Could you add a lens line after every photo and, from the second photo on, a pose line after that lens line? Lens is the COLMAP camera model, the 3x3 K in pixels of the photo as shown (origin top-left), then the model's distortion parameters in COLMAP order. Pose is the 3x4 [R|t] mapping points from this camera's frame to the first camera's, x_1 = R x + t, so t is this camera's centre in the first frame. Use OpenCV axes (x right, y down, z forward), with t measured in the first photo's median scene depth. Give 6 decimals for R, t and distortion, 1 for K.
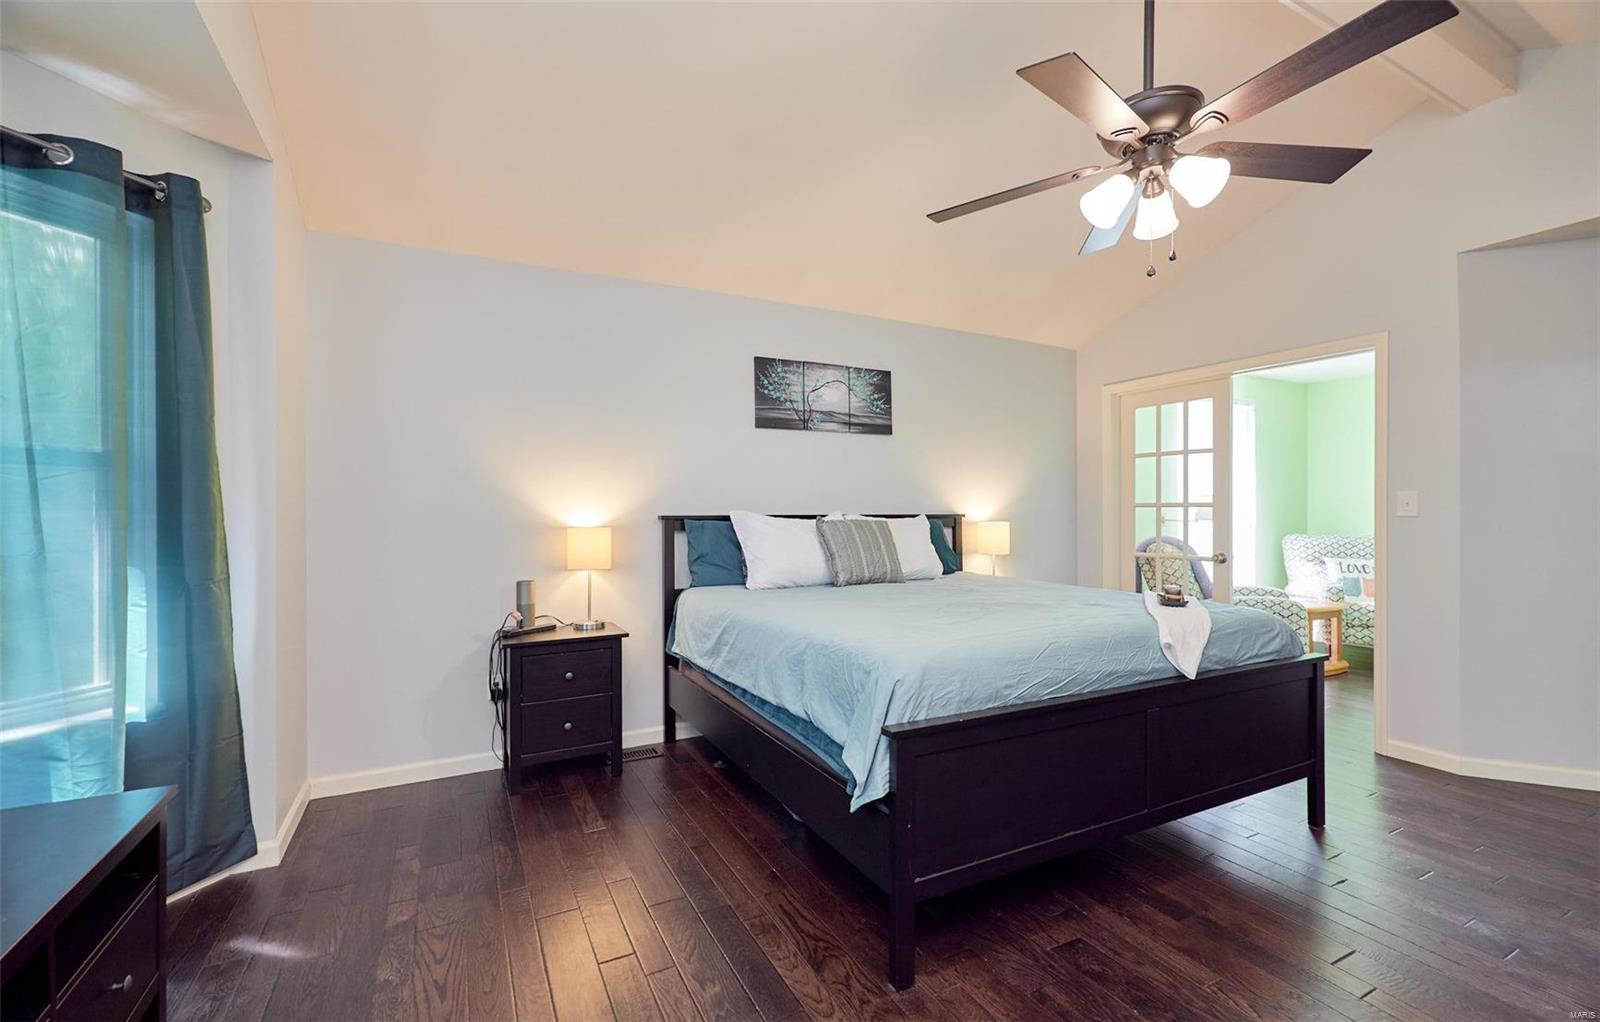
lens RADIAL K [[685.3, 0, 798.9], [0, 685.3, 511.9], [0, 0, 1]] dist [-0.015095, 0.004370]
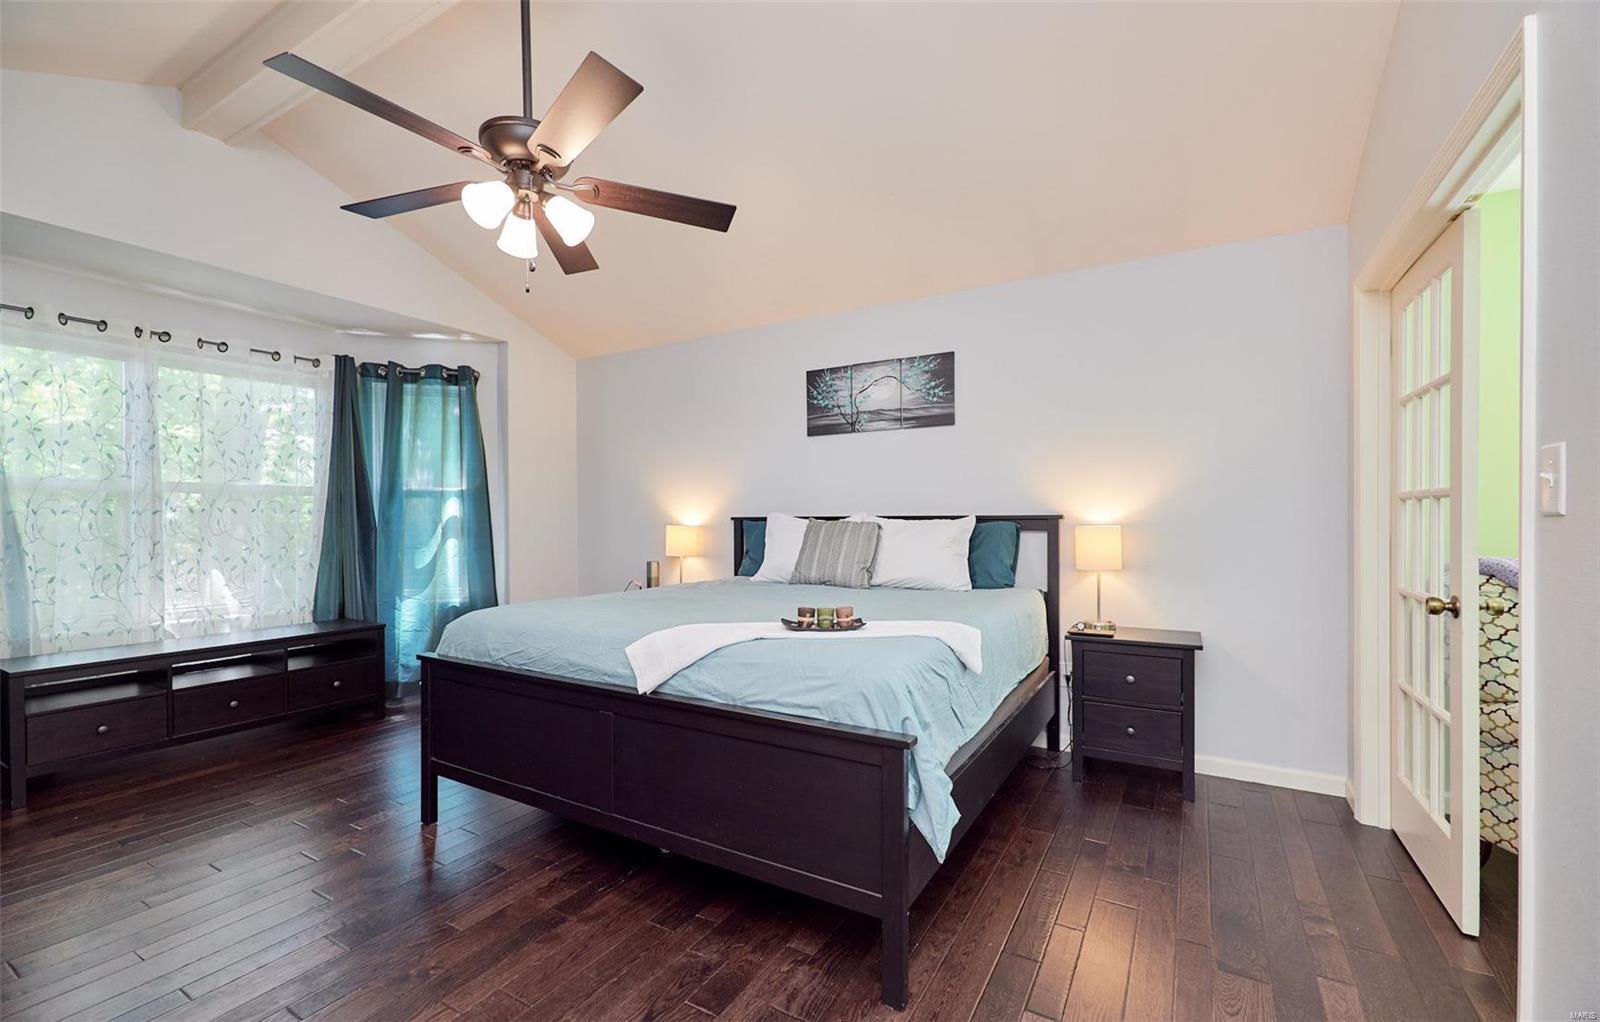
lens RADIAL K [[685.3, 0, 790.3], [0, 685.3, 521.5], [0, 0, 1]] dist [-0.015095, 0.004370]
pose [[0.526330, 0.002453, -0.850277, 0.817969], [0.005876, 0.999961, 0.006523, 0.004918], [0.850260, -0.008429, 0.526295, 0.386019]]
